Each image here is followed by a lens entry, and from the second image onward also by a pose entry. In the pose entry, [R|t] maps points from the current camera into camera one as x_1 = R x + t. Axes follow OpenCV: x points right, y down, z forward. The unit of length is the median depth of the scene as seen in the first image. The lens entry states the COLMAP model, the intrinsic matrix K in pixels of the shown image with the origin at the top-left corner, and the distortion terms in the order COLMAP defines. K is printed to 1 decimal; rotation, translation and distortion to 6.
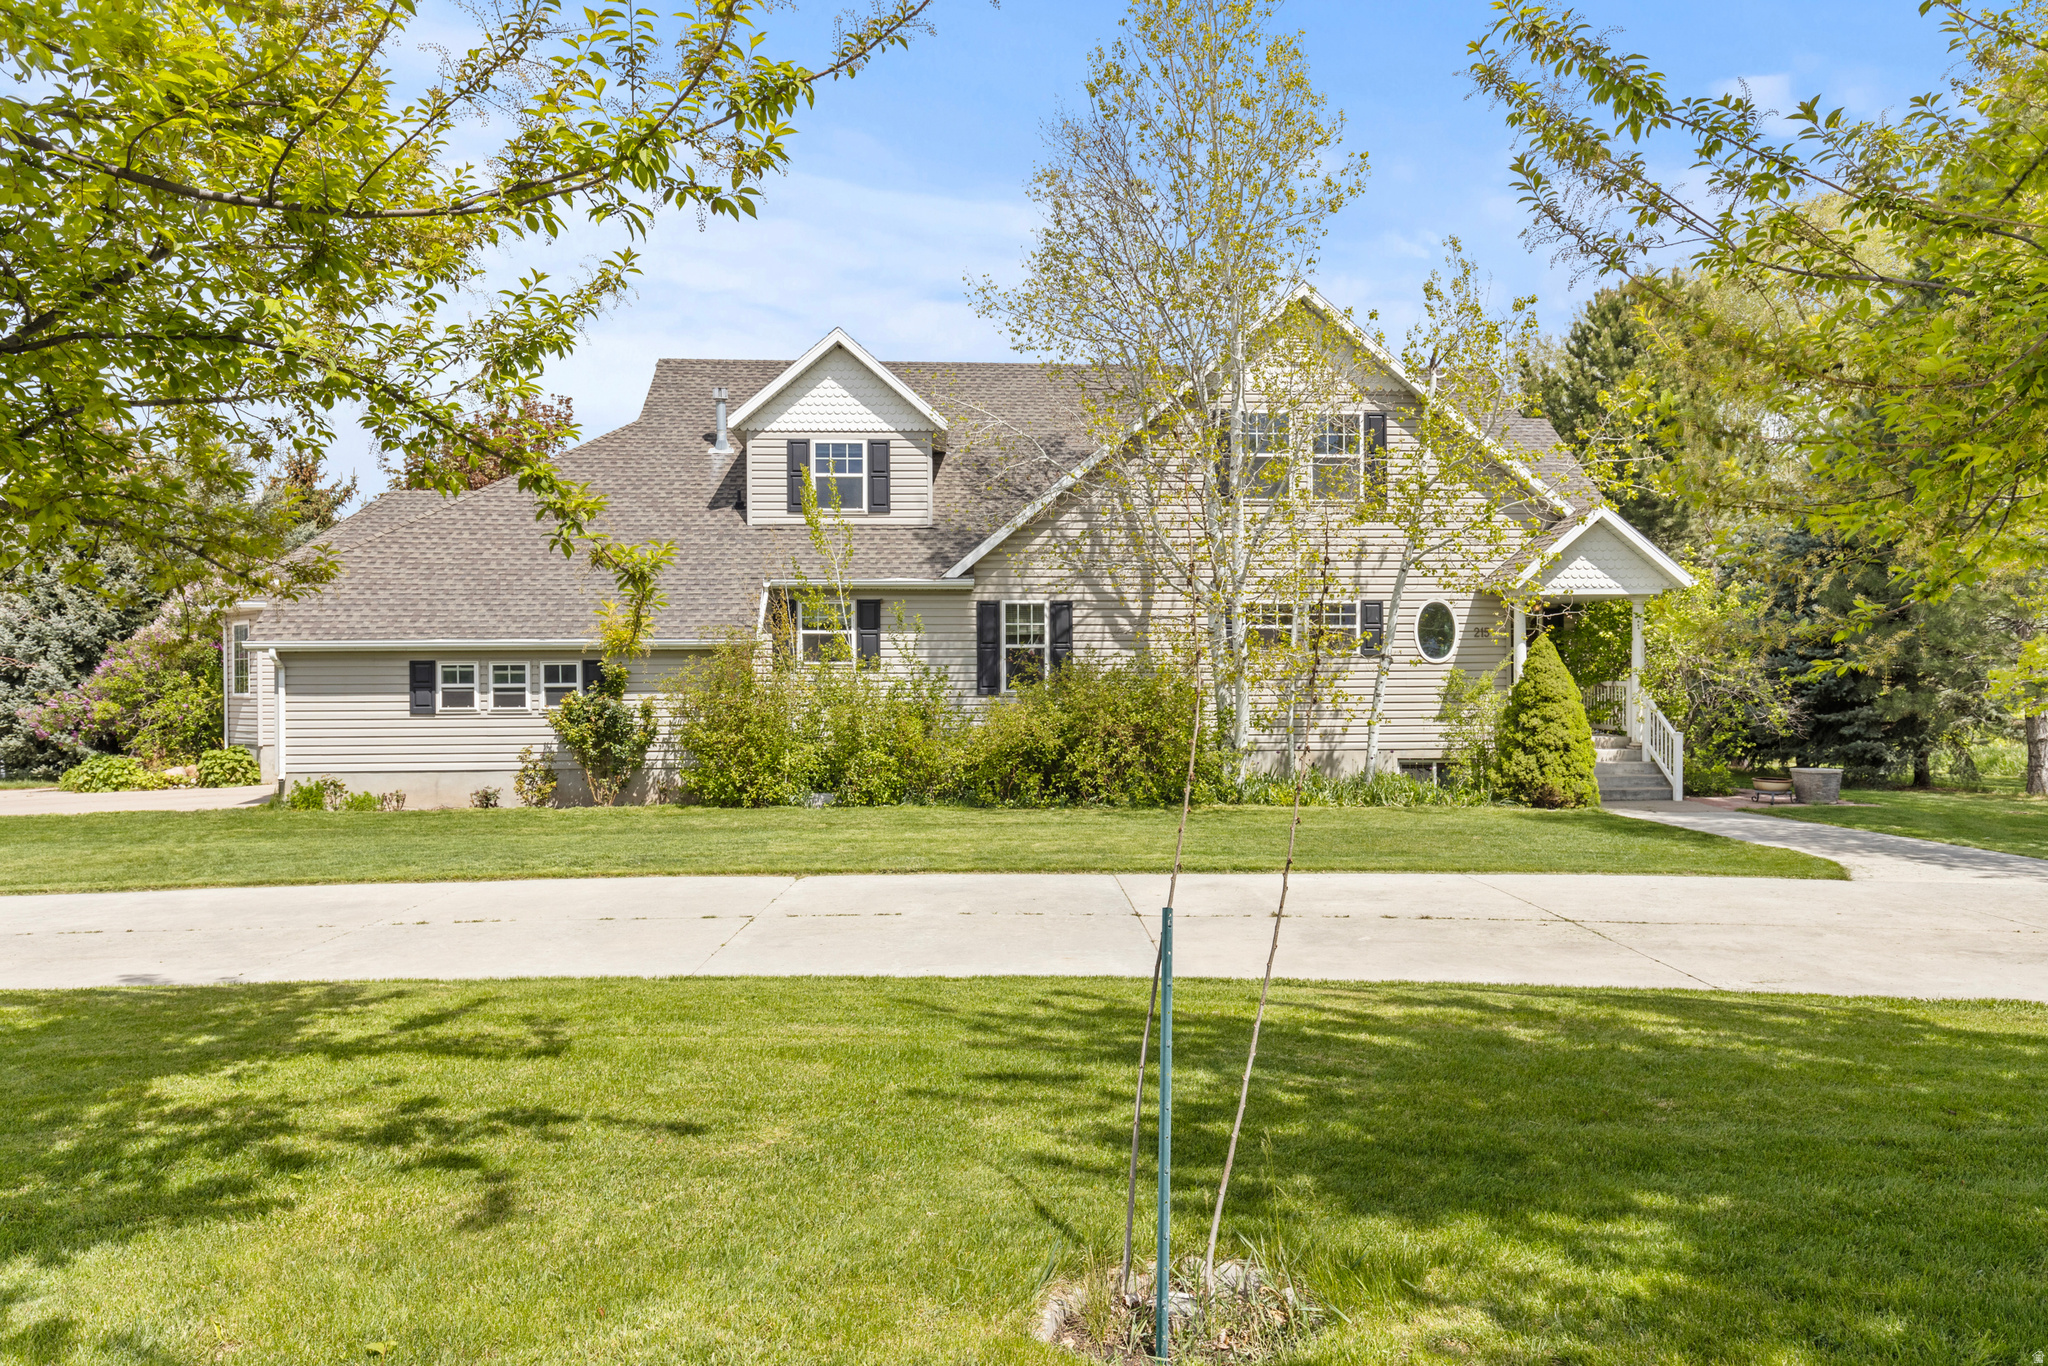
lens RADIAL K [[1365.6, 0, 1024.2], [0, 1365.6, 681.9], [0, 0, 1]] dist [-0.004022, -0.000137]
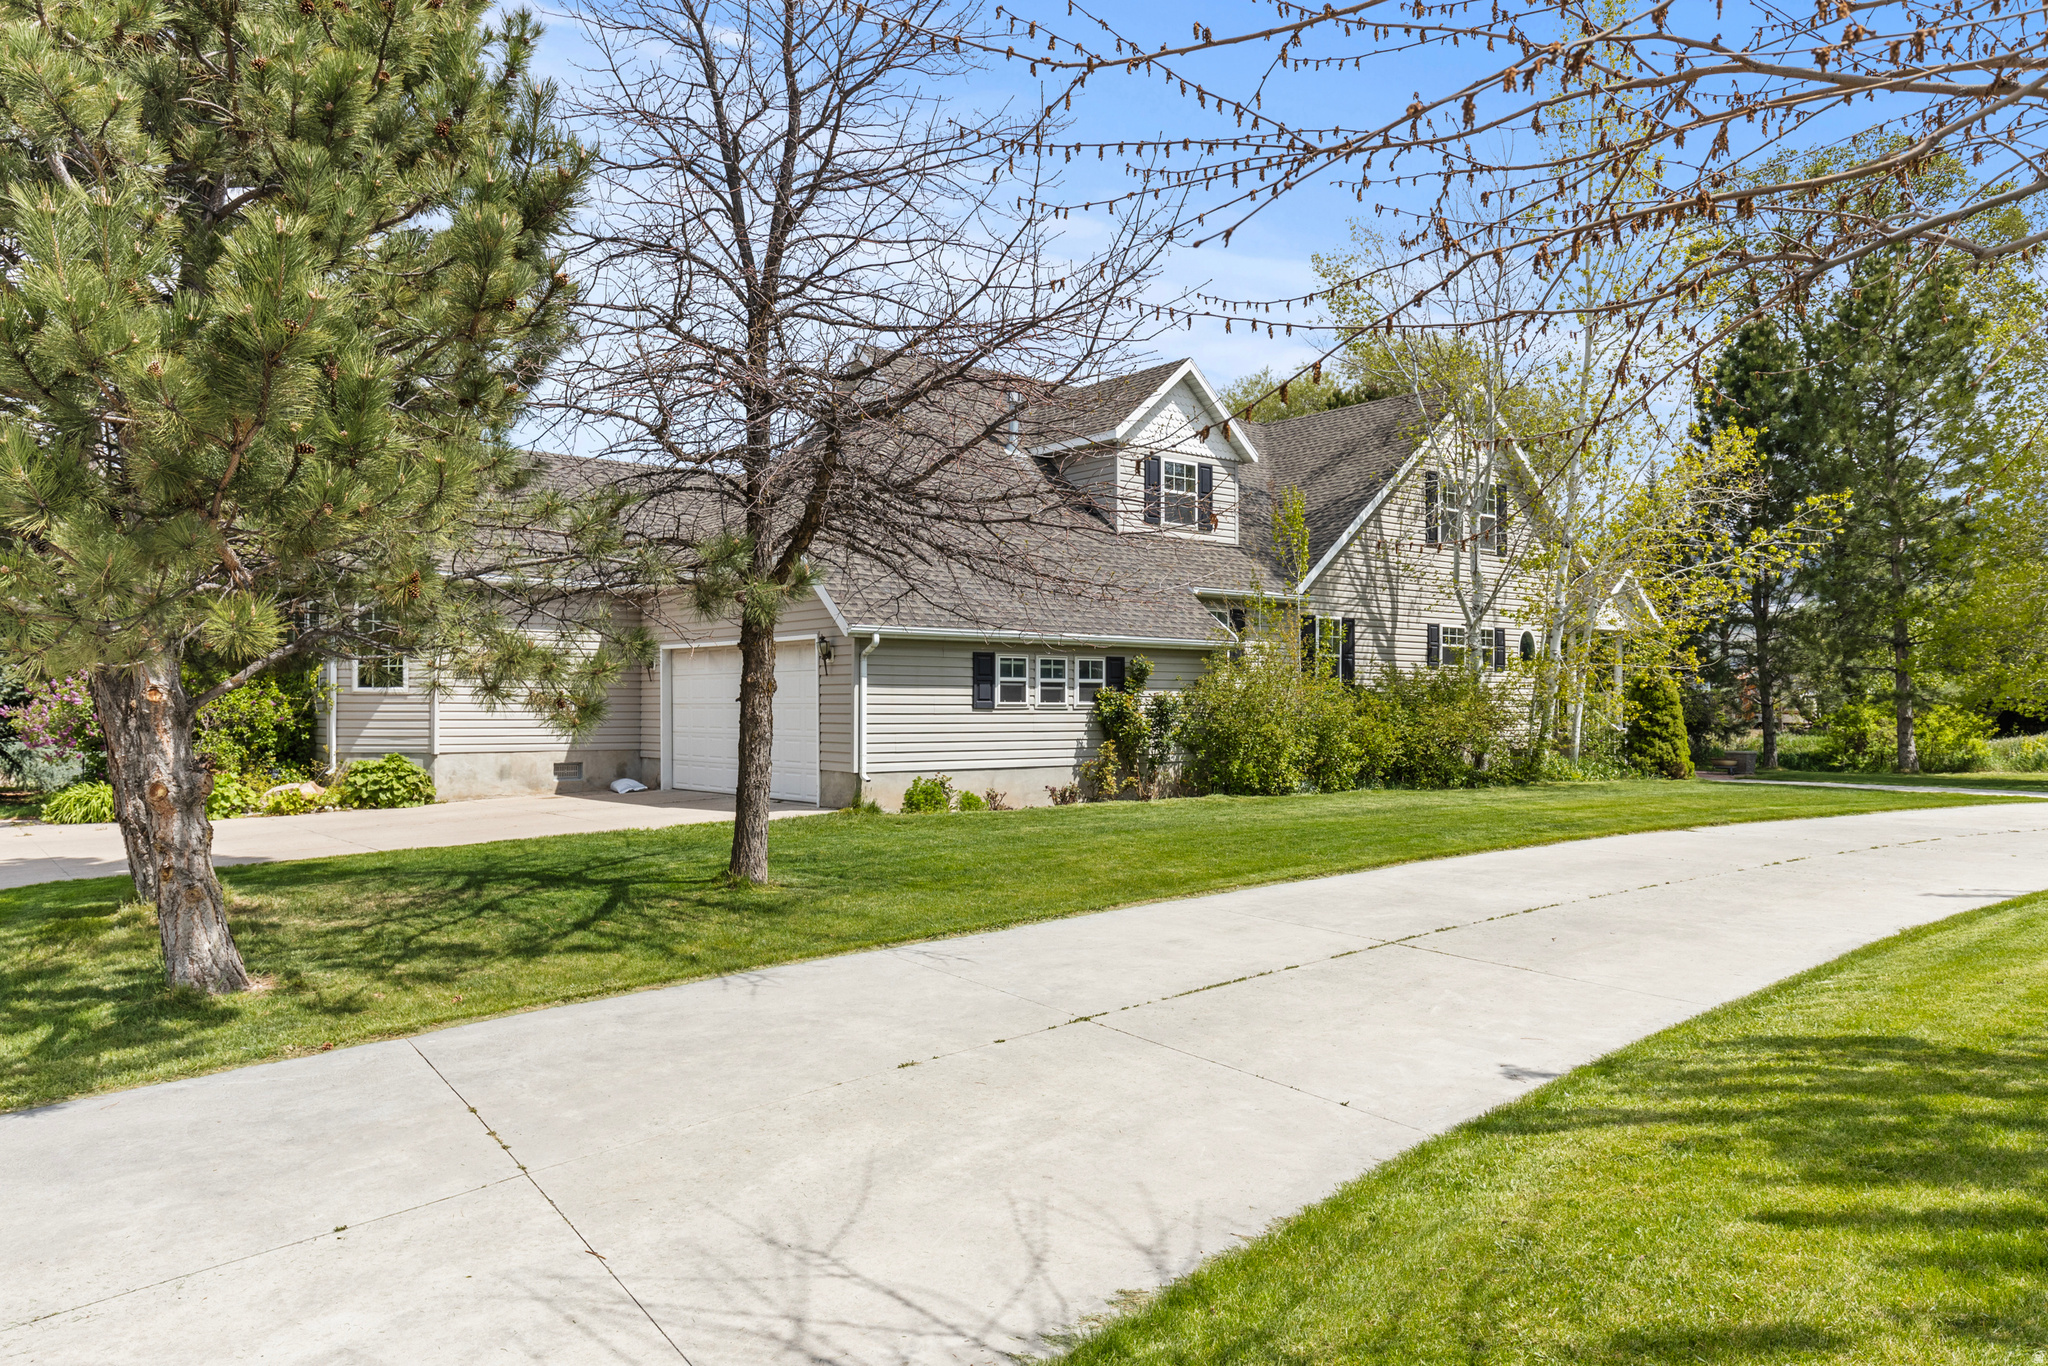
lens RADIAL K [[1365.6, 0, 1025.7], [0, 1365.6, 694.1], [0, 0, 1]] dist [-0.004022, -0.000137]
pose [[0.831281, 0.012472, 0.555713, -0.938378], [-0.005872, 0.999890, -0.013656, 0.026128], [-0.555822, 0.008088, 0.831262, 0.192189]]
